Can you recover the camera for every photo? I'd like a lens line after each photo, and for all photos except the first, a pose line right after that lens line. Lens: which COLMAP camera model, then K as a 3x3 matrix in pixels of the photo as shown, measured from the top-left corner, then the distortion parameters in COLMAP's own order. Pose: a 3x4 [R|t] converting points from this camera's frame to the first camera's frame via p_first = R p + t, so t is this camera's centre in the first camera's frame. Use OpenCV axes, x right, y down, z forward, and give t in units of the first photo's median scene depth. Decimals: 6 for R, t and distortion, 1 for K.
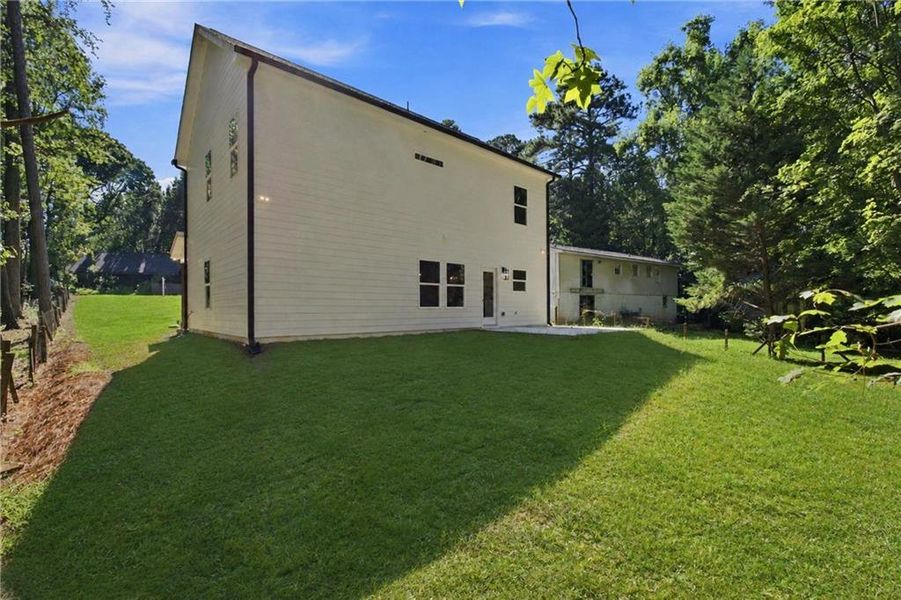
lens RADIAL K [[397.9, 0, 451.7], [0, 397.9, 301.8], [0, 0, 1]] dist [-0.011545, 0.000538]
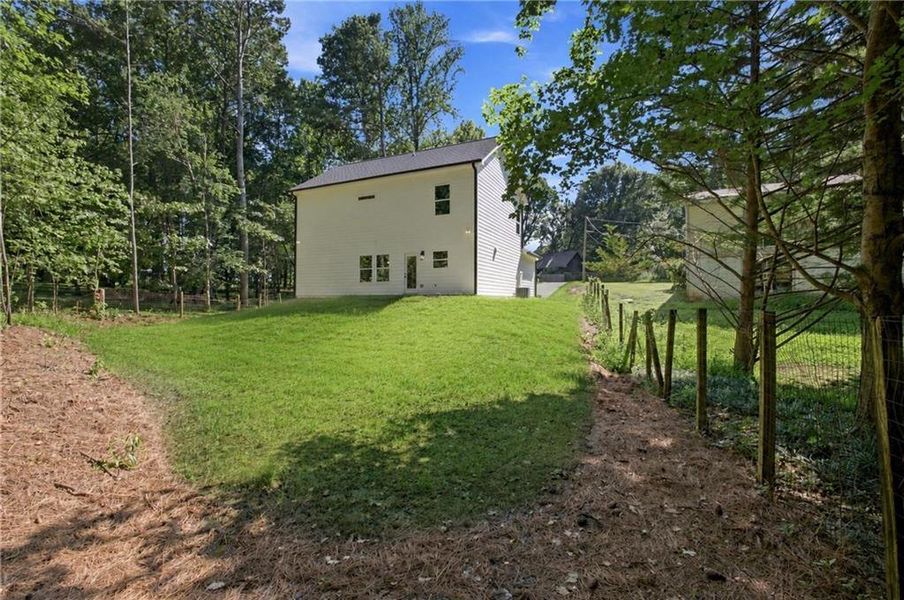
lens RADIAL K [[384.6, 0, 446.9], [0, 384.6, 298.3], [0, 0, 1]] dist [-0.014107, 0.000615]
pose [[0.367472, 0.000581, -0.930034, 1.381991], [0.013700, 0.999888, 0.006038, 0.066317], [0.929934, -0.014960, 0.367423, 0.595768]]
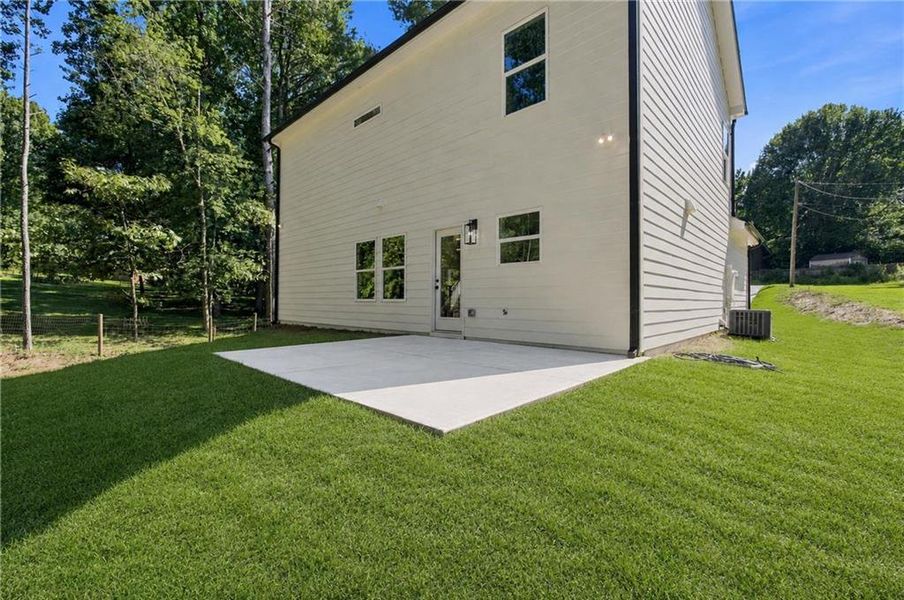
lens RADIAL K [[384.6, 0, 446.9], [0, 384.6, 298.3], [0, 0, 1]] dist [-0.014107, 0.000615]
pose [[0.069536, -0.005249, -0.997566, 0.616208], [0.012558, 0.999912, -0.004386, 0.014396], [0.997500, -0.012223, 0.069596, 0.933255]]
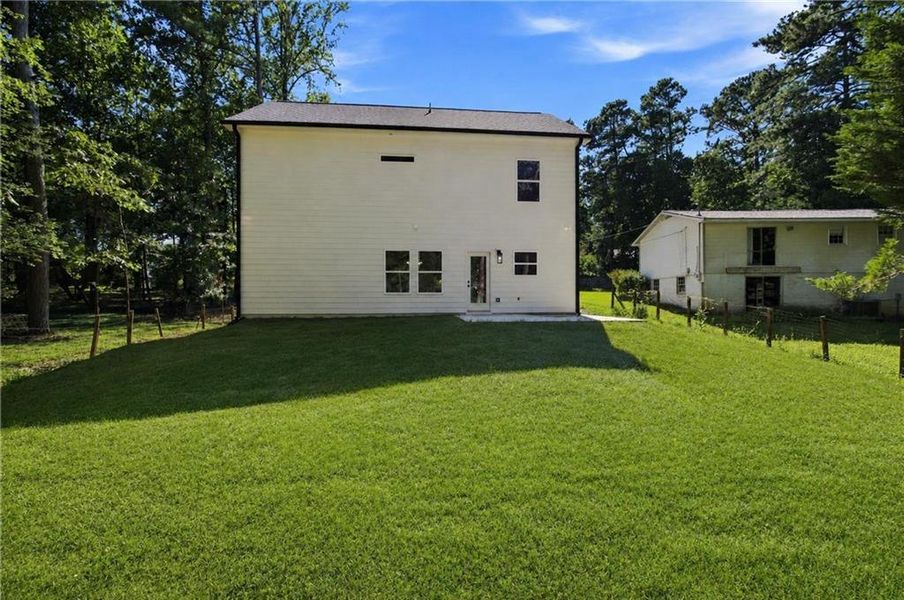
lens RADIAL K [[384.6, 0, 446.9], [0, 384.6, 298.3], [0, 0, 1]] dist [-0.014107, 0.000615]
pose [[0.797826, 0.002571, -0.602882, 0.585803], [0.009995, 0.999797, 0.017490, 0.009757], [0.602805, -0.019980, 0.797638, 0.193982]]
